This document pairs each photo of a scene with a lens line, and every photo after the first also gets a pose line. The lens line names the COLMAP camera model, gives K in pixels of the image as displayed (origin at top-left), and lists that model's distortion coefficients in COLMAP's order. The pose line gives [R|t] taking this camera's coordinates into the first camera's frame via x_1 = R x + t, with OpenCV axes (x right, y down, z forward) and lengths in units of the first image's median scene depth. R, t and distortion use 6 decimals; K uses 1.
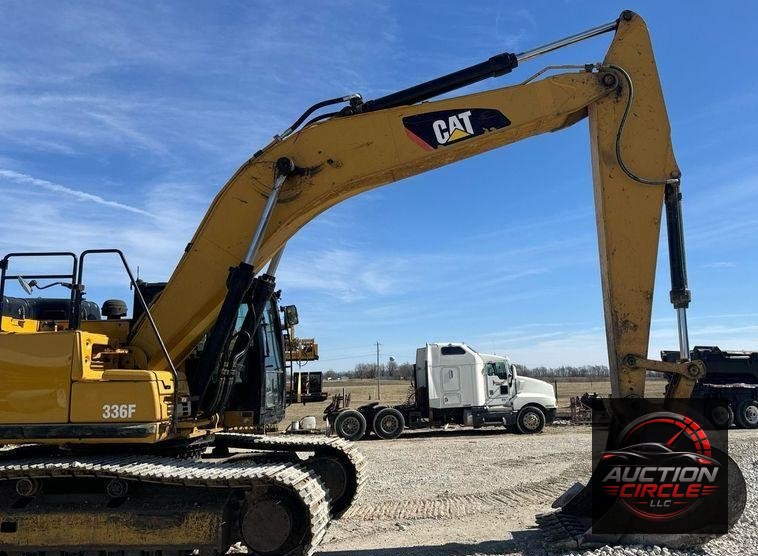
lens RADIAL K [[629.0, 0, 438.3], [0, 629.0, 279.6], [0, 0, 1]] dist [0.110567, -0.111840]
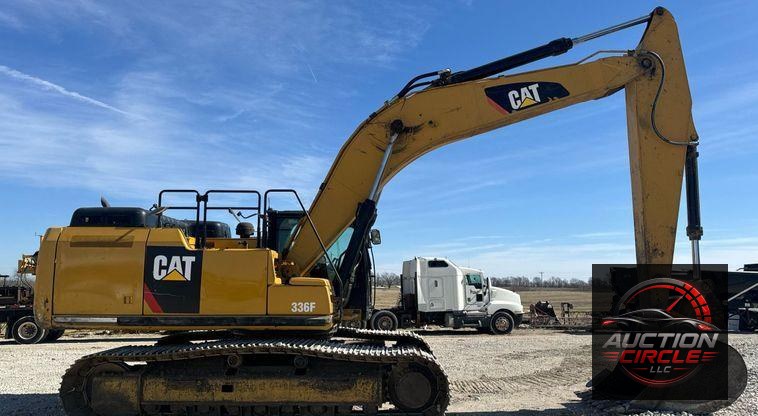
lens RADIAL K [[568.0, 0, 381.6], [0, 568.0, 225.2], [0, 0, 1]] dist [0.158754, -0.268757]
pose [[0.999703, 0.019940, 0.013994, -0.278315], [-0.020602, 0.998589, 0.048939, -0.029443], [-0.012998, -0.049213, 0.998704, -0.184305]]
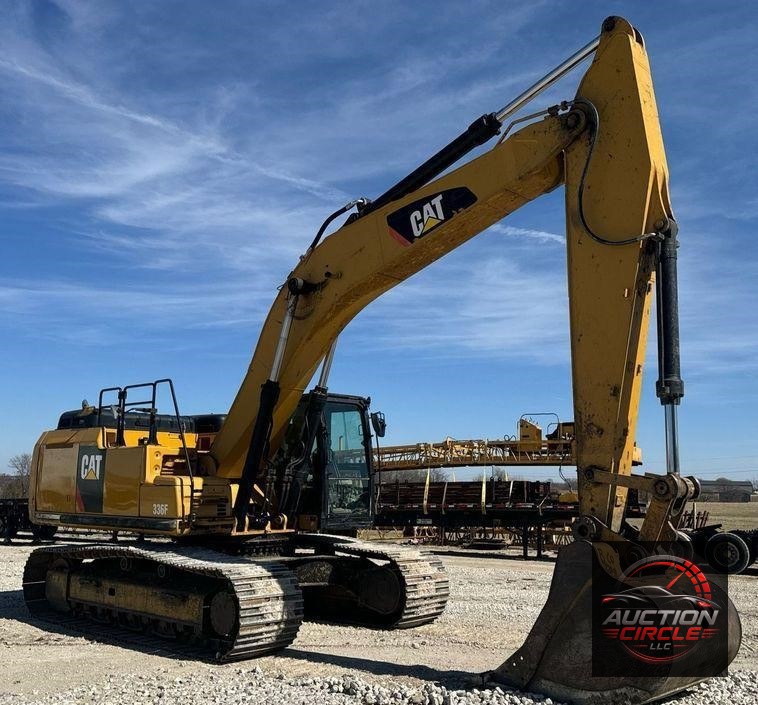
lens RADIAL K [[821.5, 0, 403.5], [0, 821.5, 369.6], [0, 0, 1]] dist [0.217204, -0.488926]
pose [[0.762524, -0.067968, -0.643380, 0.750370], [0.079332, 0.996784, -0.011280, -0.008810], [0.642078, -0.042440, 0.765464, 0.052990]]
